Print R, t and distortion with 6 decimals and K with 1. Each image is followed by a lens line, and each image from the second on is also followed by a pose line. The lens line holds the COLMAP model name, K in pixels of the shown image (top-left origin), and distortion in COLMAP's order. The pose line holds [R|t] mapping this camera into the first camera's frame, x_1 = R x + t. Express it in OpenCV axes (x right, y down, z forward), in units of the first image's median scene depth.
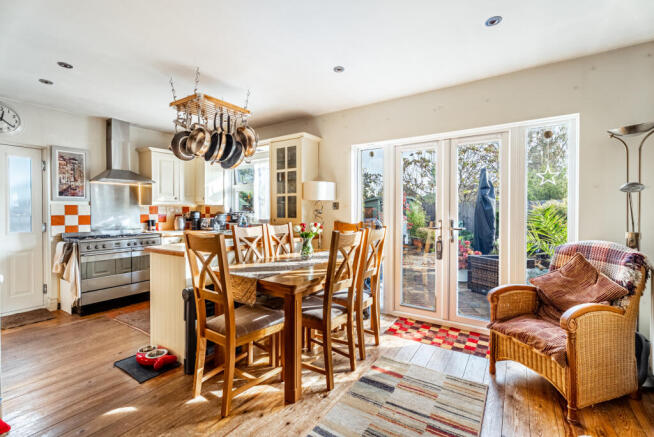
lens RADIAL K [[296.6, 0, 332.3], [0, 296.6, 214.7], [0, 0, 1]] dist [0.000402, 0.000365]
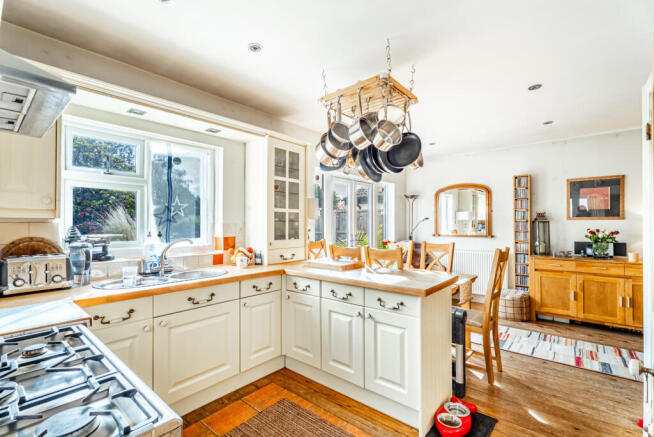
lens RADIAL K [[296.6, 0, 327.4], [0, 296.6, 222.5], [0, 0, 1]] dist [0.000402, 0.000365]
pose [[0.127243, 0.006202, 0.991852, -1.525332], [0.011490, 0.999904, -0.007726, -0.042656], [-0.991805, 0.012379, 0.127159, 1.290196]]
